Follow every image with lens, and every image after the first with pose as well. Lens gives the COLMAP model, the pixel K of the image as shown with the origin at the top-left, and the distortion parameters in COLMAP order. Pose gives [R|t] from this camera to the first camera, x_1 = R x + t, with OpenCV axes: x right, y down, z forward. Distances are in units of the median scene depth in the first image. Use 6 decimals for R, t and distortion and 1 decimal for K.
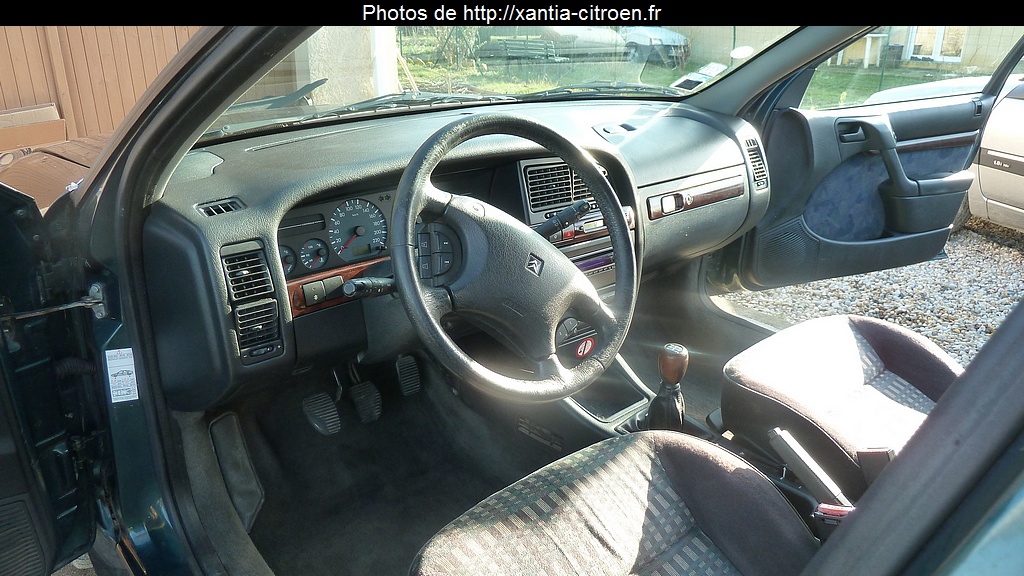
lens RADIAL K [[731.2, 0, 512.0], [0, 731.2, 288.0], [0, 0, 1]] dist [-0.027488, 0.000100]
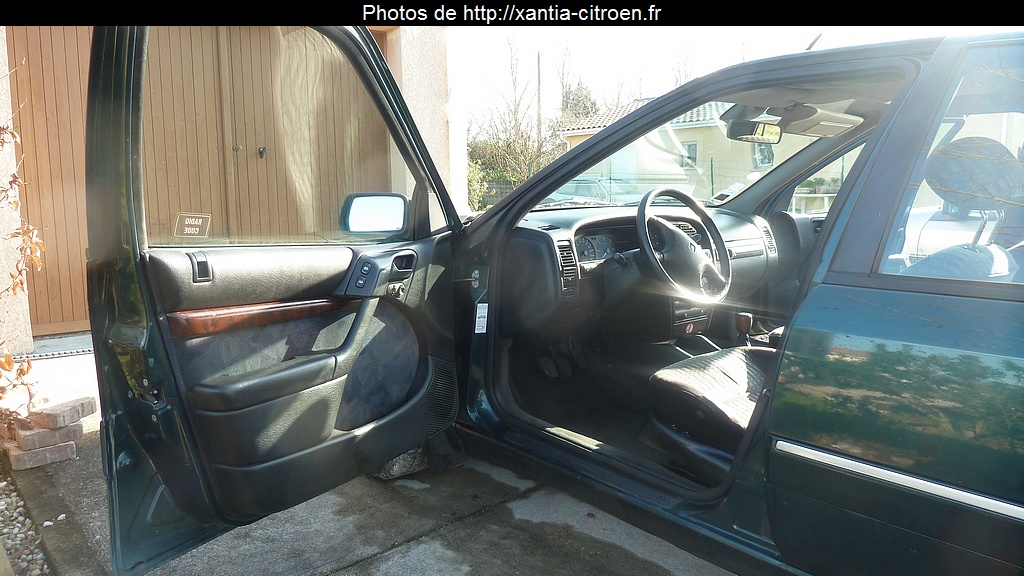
lens RADIAL K [[731.2, 0, 512.0], [0, 731.2, 288.0], [0, 0, 1]] dist [-0.027488, 0.000100]
pose [[0.999269, -0.022390, 0.030975, -0.520688], [0.028750, 0.974349, -0.223199, 0.499892], [-0.025183, 0.223926, 0.974281, -1.006301]]
